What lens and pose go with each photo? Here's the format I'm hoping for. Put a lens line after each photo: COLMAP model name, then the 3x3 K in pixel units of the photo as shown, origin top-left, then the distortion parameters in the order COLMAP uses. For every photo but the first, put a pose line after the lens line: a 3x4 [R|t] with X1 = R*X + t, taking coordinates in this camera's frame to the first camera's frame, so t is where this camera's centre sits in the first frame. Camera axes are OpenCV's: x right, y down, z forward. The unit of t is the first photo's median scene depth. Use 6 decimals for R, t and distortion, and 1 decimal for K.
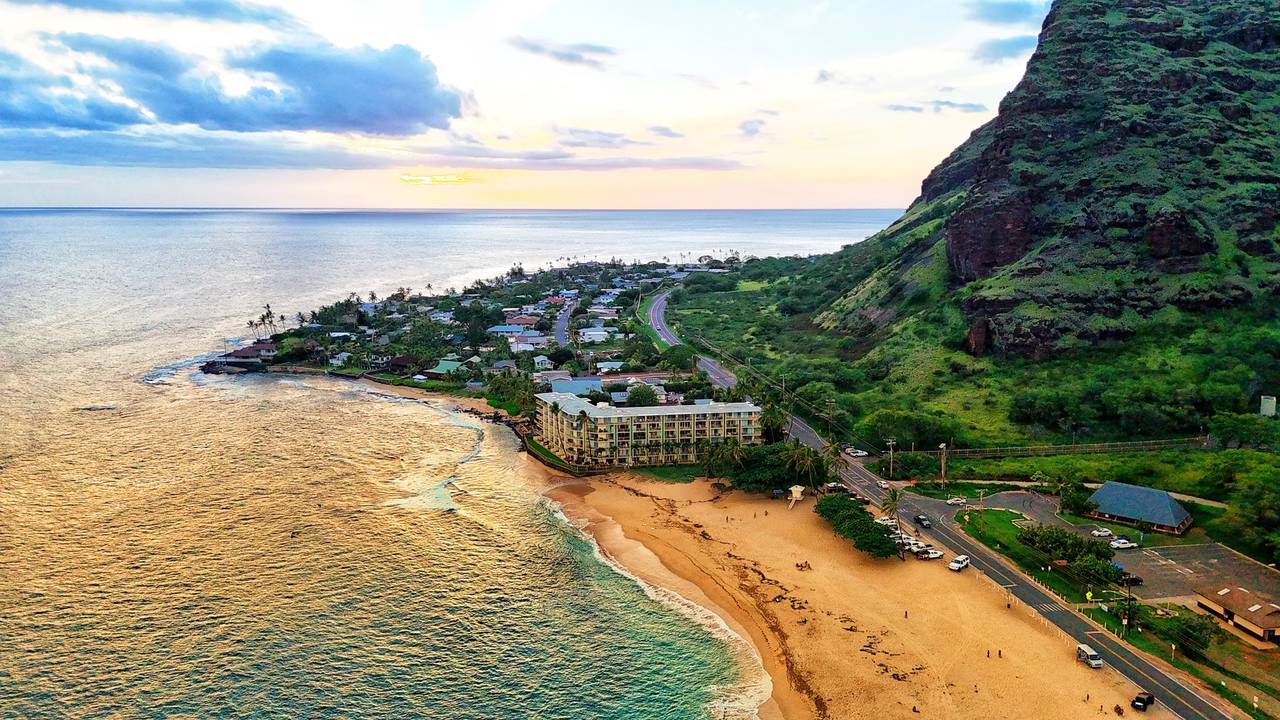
lens RADIAL K [[904.7, 0, 640.0], [0, 904.7, 360.0], [0, 0, 1]] dist [-0.001110, -0.005723]
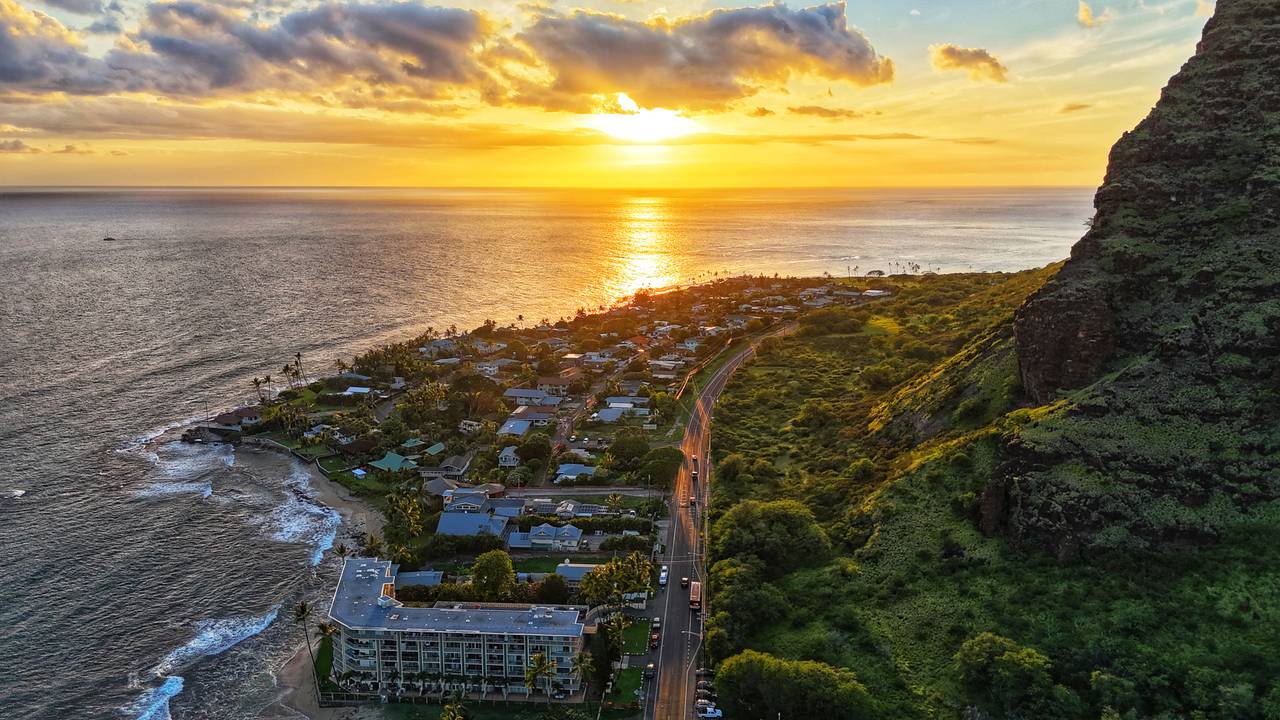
lens RADIAL K [[904.7, 0, 640.0], [0, 904.7, 360.0], [0, 0, 1]] dist [-0.001110, -0.005723]
pose [[0.965987, 0.048532, -0.253997, 0.258082], [-0.043121, 0.998709, 0.026833, -0.134260], [0.254971, -0.014968, 0.966833, 0.226205]]
